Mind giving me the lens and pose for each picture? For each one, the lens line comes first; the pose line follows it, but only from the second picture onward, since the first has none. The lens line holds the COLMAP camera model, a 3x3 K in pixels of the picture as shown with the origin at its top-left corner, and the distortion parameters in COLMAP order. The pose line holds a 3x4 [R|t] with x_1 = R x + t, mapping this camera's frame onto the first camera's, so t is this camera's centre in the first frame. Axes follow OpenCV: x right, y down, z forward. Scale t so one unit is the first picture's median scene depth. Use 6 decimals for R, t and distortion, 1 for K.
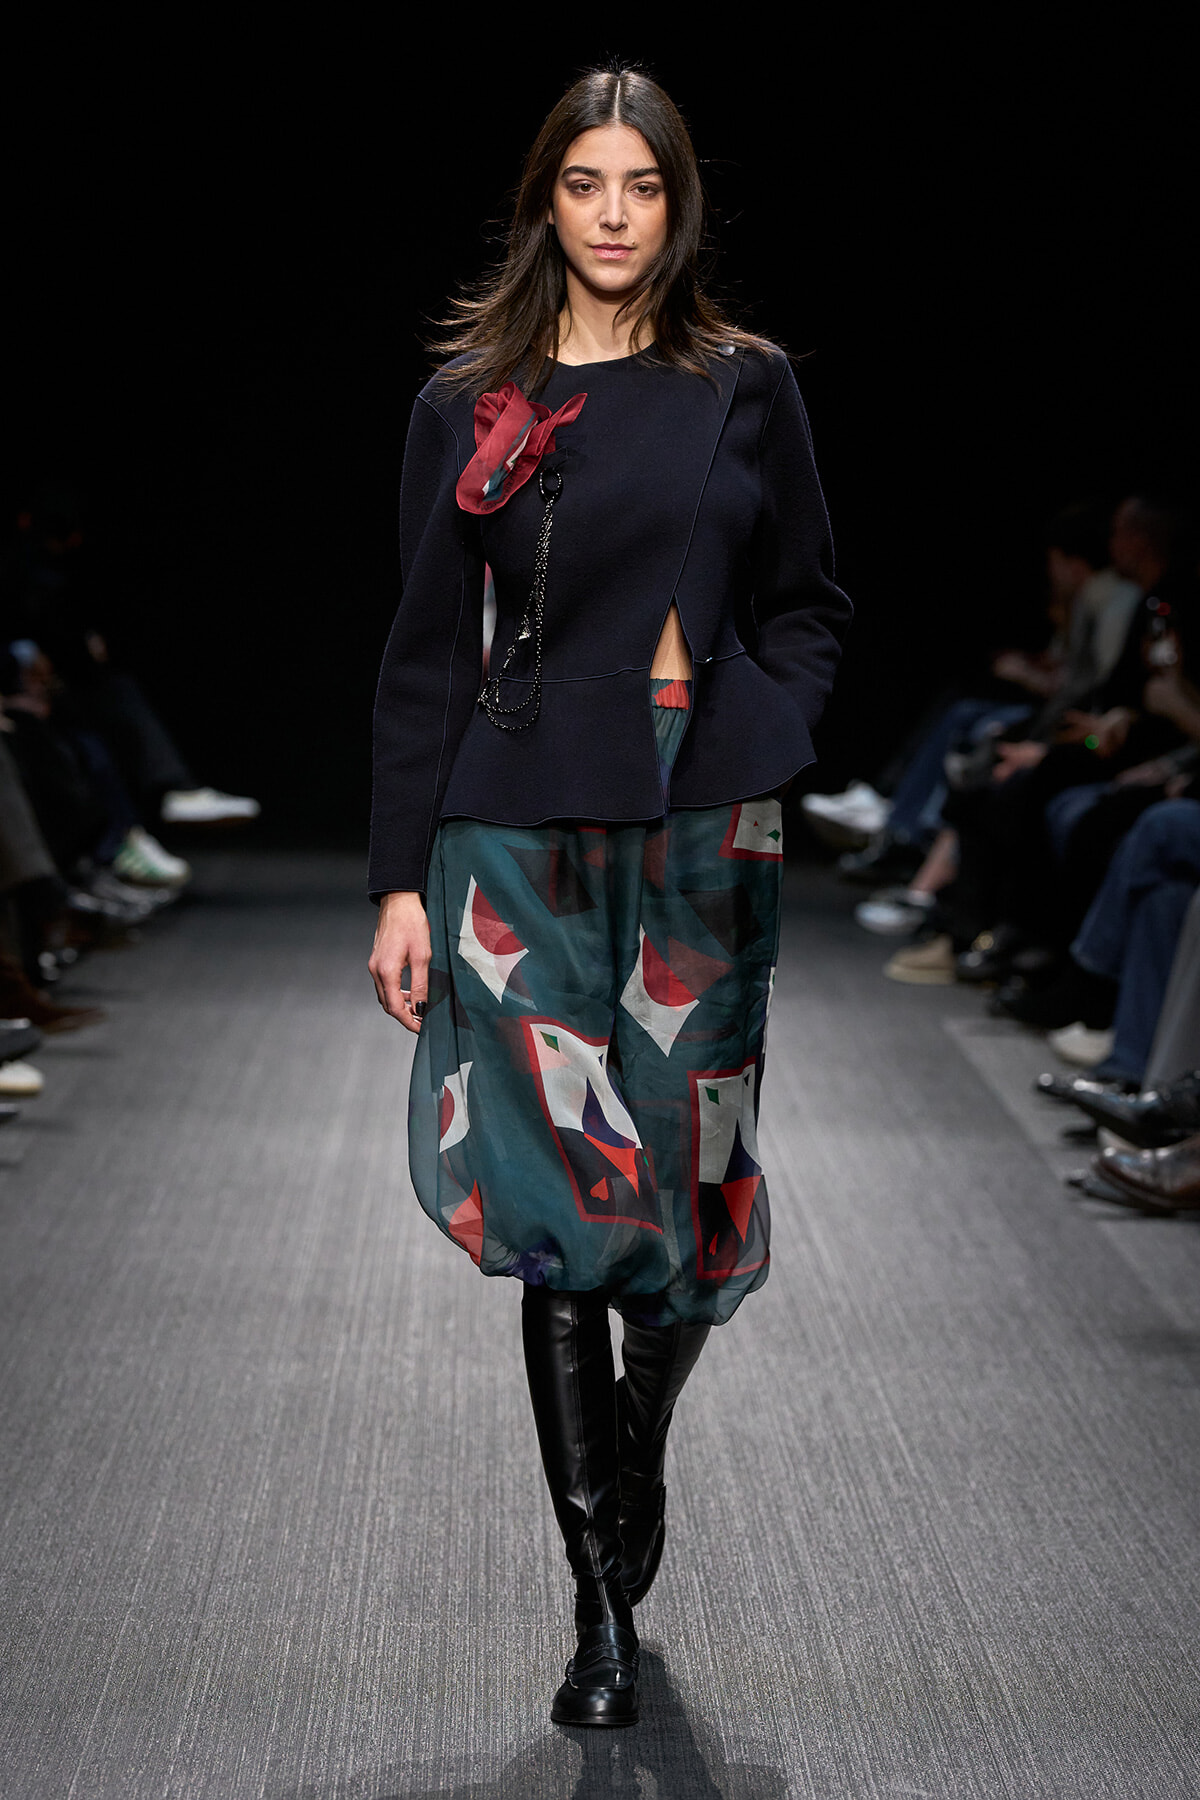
lens RADIAL K [[719.4, 0, 592.0], [0, 719.4, 740.1], [0, 0, 1]] dist [0.000166, -0.000042]
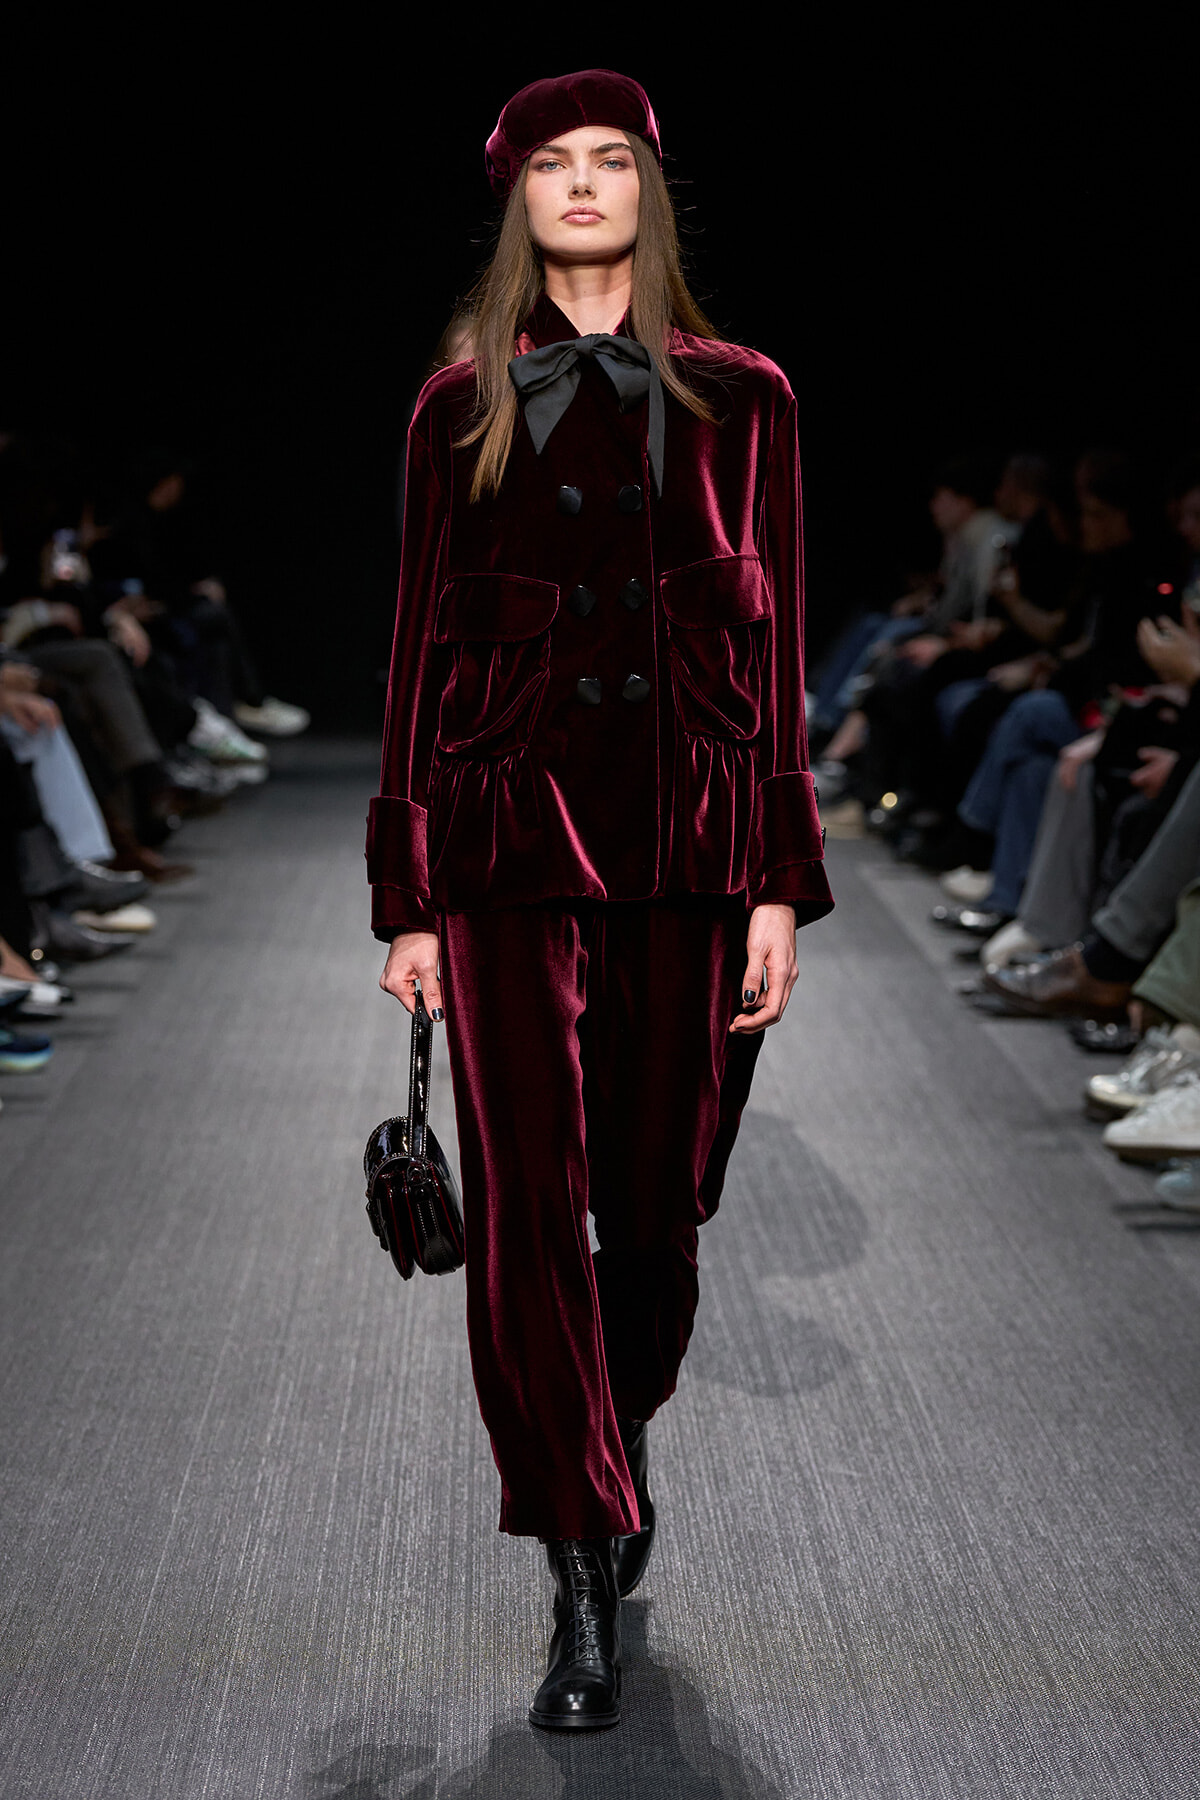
lens RADIAL K [[814.3, 0, 575.5], [0, 814.3, 736.8], [0, 0, 1]] dist [-0.000330, -0.000084]
pose [[0.999482, -0.007804, -0.031224, 0.028278], [0.011805, 0.991435, 0.130064, -0.024925], [0.029941, -0.130365, 0.991014, -0.326347]]
